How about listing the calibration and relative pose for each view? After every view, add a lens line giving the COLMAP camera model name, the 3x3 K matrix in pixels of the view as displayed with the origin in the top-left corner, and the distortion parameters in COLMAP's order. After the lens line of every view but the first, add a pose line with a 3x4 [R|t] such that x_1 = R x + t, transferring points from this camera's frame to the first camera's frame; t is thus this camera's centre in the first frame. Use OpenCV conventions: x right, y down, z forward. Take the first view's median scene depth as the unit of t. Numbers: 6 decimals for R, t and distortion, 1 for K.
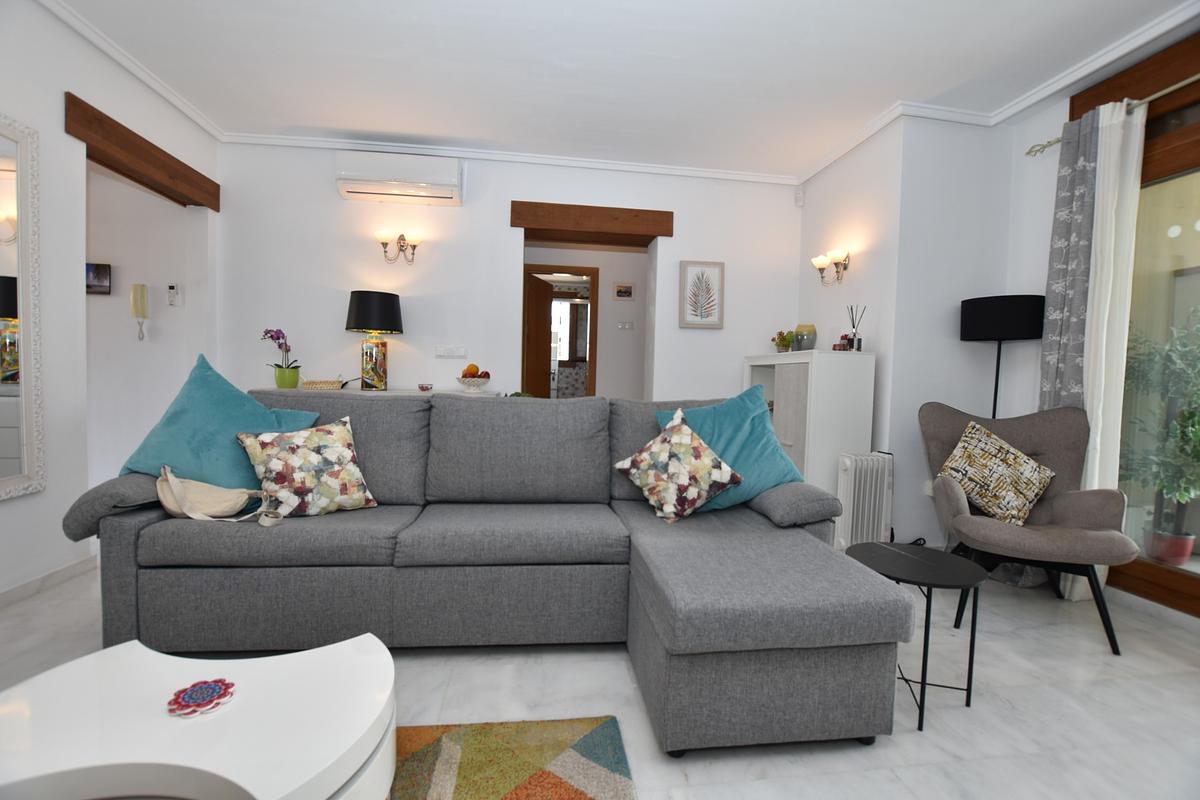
lens RADIAL K [[530.6, 0, 602.2], [0, 530.6, 400.7], [0, 0, 1]] dist [-0.031942, 0.003555]
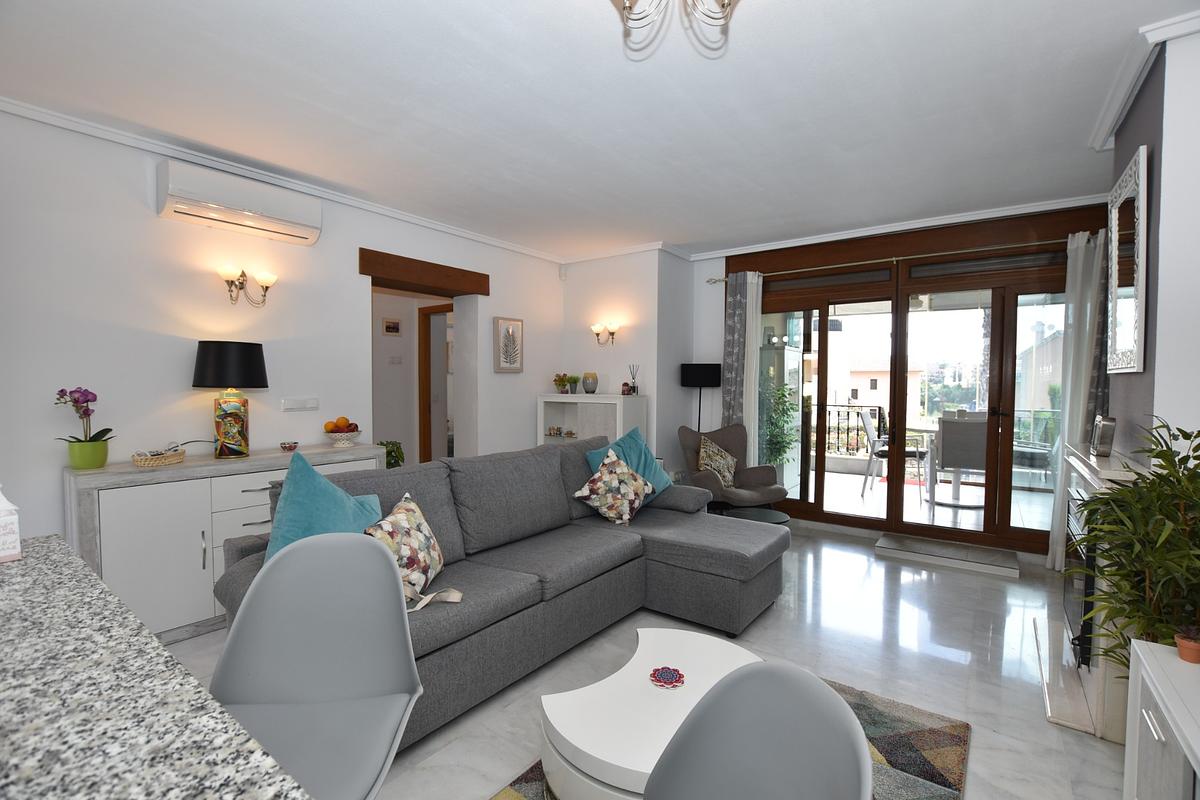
lens RADIAL K [[530.6, 0, 602.2], [0, 530.6, 400.7], [0, 0, 1]] dist [-0.031942, 0.003555]
pose [[0.696860, -0.047219, 0.715651, -0.884720], [0.043545, 0.998775, 0.023498, -0.148686], [-0.715884, 0.014788, 0.698063, -0.010840]]
